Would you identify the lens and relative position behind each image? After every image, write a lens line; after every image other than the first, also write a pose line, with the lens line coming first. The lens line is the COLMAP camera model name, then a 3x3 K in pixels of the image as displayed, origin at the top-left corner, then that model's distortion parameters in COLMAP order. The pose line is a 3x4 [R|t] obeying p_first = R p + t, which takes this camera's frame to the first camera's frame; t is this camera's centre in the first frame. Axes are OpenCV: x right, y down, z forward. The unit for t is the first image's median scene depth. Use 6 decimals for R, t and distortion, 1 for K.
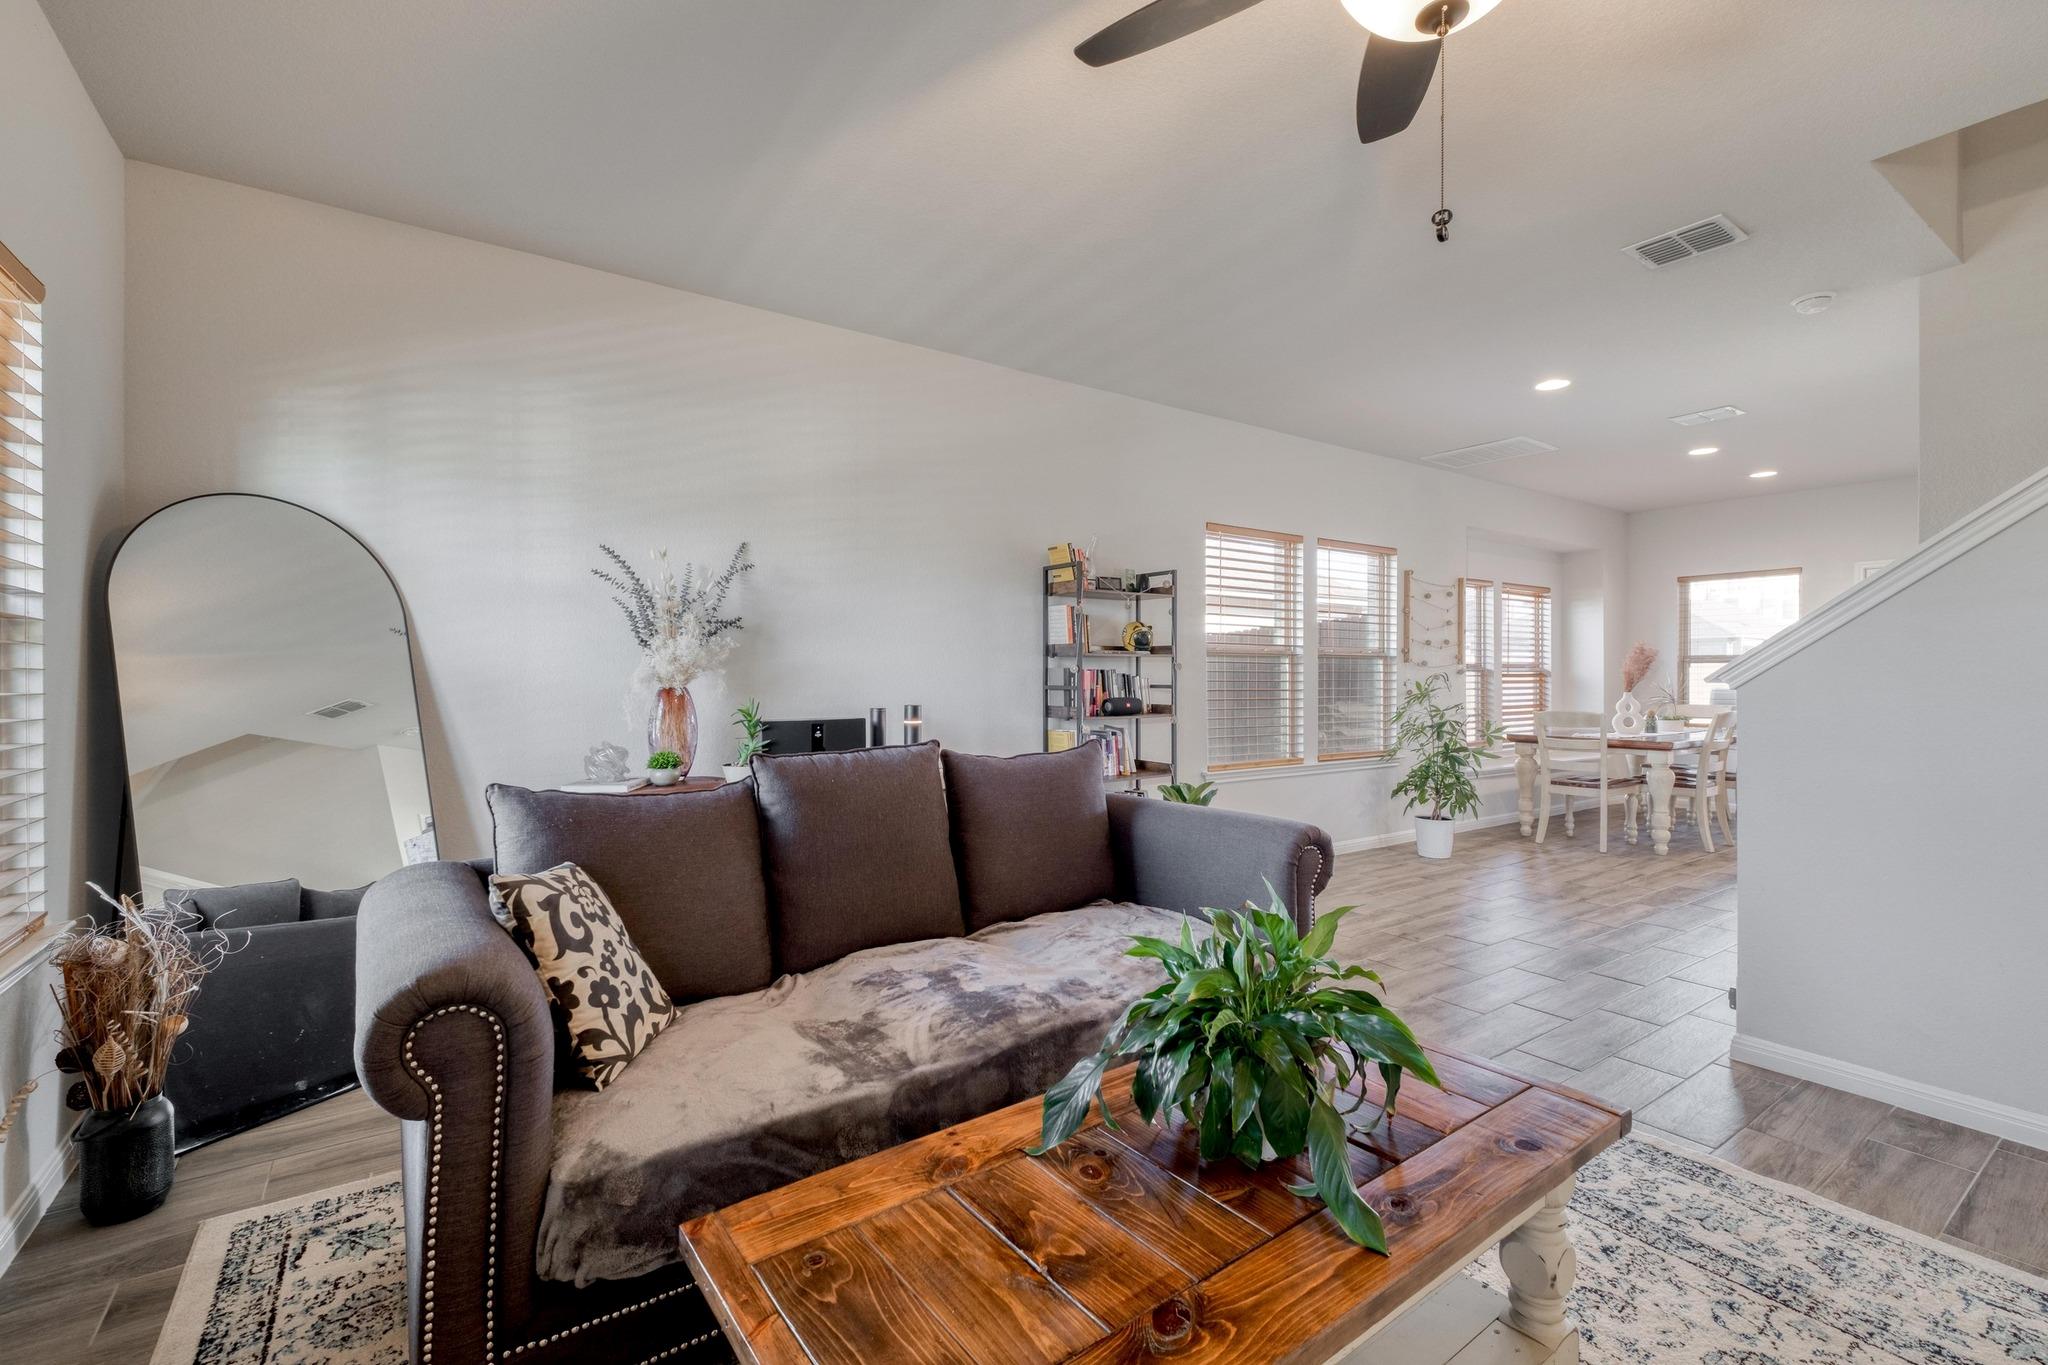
lens RADIAL K [[884.3, 0, 1025.2], [0, 884.3, 689.9], [0, 0, 1]] dist [0.007157, -0.004007]
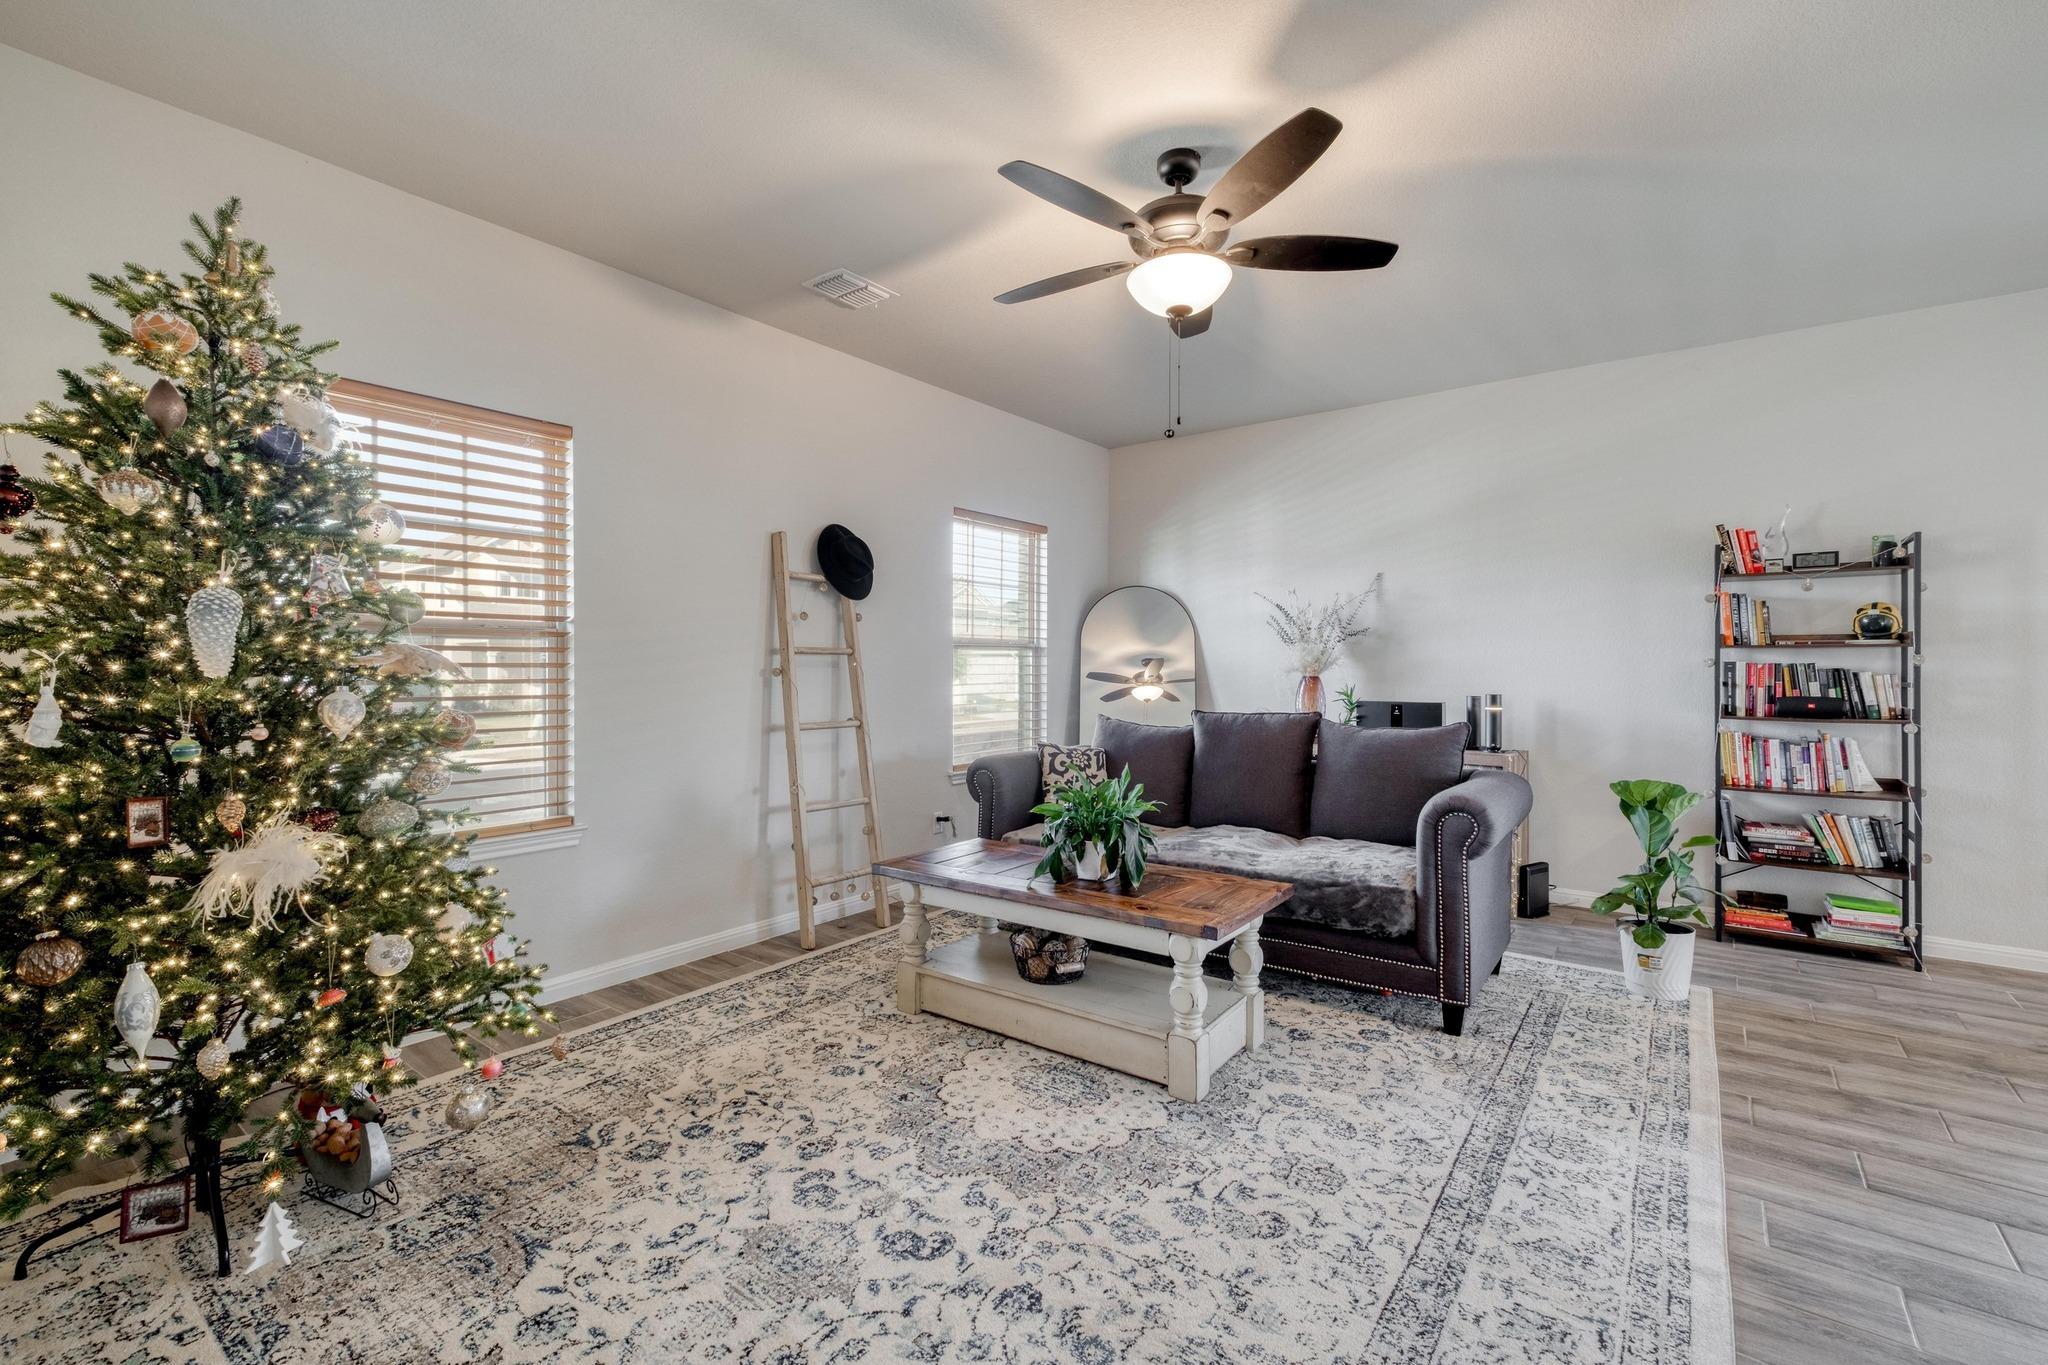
lens RADIAL K [[884.3, 0, 1032.6], [0, 884.3, 664.3], [0, 0, 1]] dist [0.007157, -0.004007]
pose [[0.311286, -0.002392, -0.950313, 0.868115], [-0.018610, 0.999790, -0.008613, -0.001535], [0.950134, 0.020366, 0.311176, 0.054224]]
